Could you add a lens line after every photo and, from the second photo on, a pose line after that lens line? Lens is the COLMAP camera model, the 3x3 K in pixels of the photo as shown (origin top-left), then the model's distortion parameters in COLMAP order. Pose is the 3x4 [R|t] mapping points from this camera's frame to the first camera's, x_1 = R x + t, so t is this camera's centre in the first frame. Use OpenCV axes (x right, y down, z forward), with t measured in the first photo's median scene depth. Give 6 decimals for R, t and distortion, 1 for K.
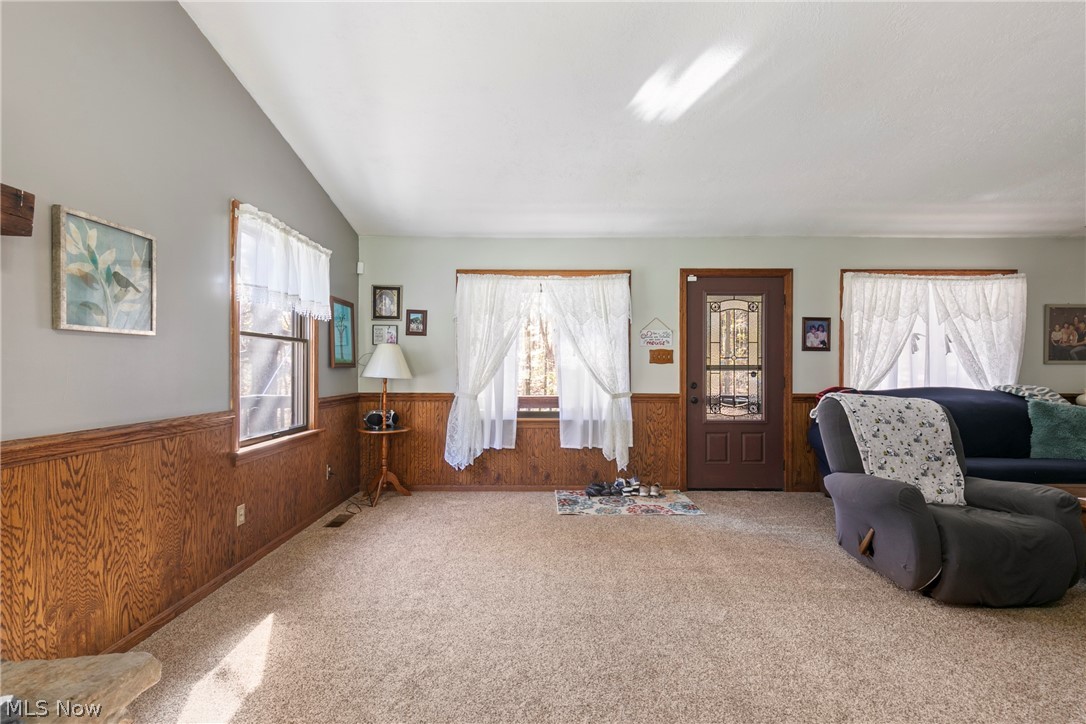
lens RADIAL K [[492.9, 0, 539.6], [0, 492.9, 369.8], [0, 0, 1]] dist [0.011770, -0.003050]
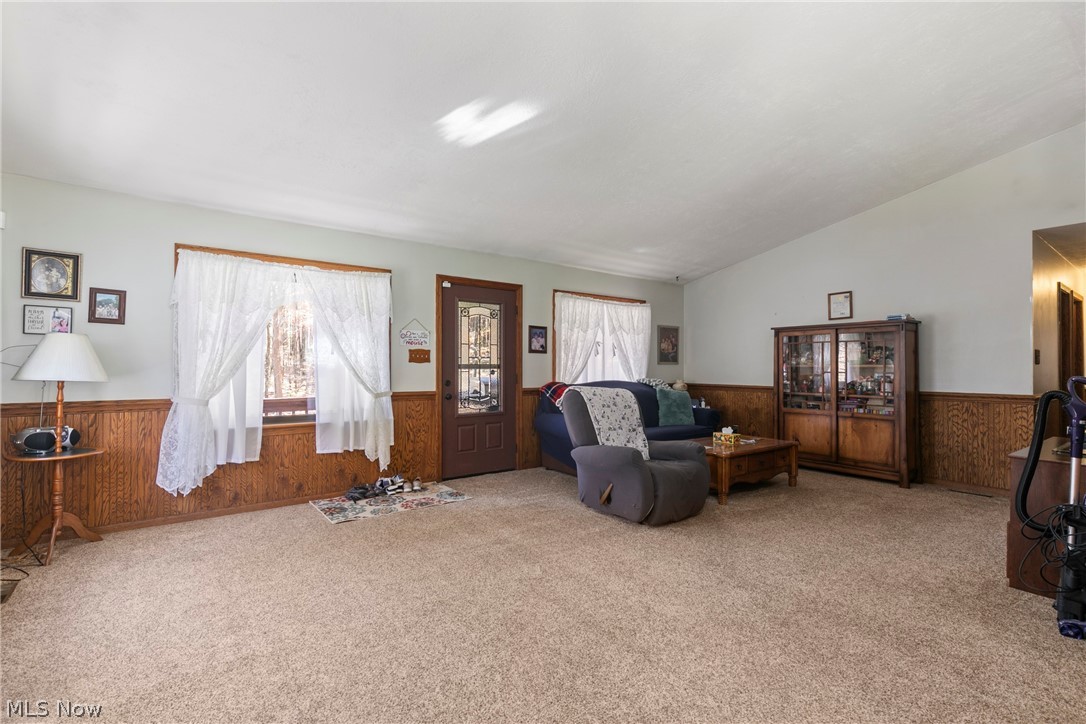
lens RADIAL K [[492.9, 0, 542.0], [0, 492.9, 359.8], [0, 0, 1]] dist [0.011770, -0.003050]
pose [[0.799846, 0.008277, 0.600148, -0.187917], [0.002191, 0.999858, -0.016710, -0.000766], [-0.600201, 0.014680, 0.799714, 0.008079]]
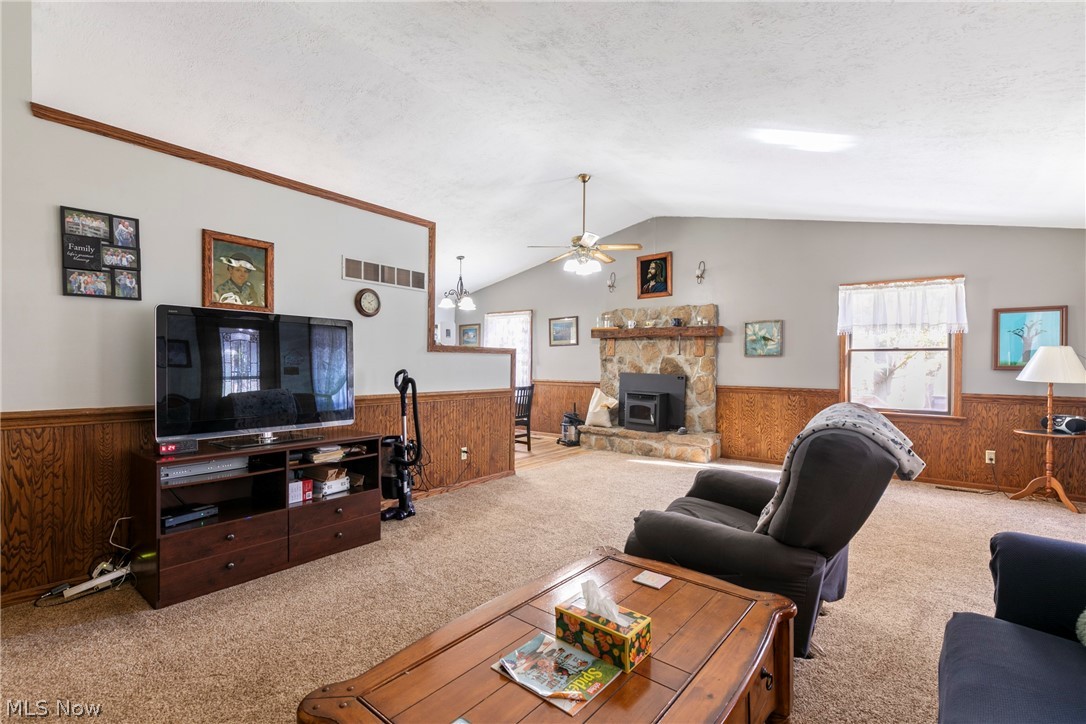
lens RADIAL K [[492.9, 0, 541.3], [0, 492.9, 364.3], [0, 0, 1]] dist [0.011770, -0.003050]
pose [[-0.617334, -0.006660, -0.786673, 1.080807], [-0.012284, 0.999924, 0.001175, -0.005264], [0.786606, 0.010389, -0.617368, 0.811818]]
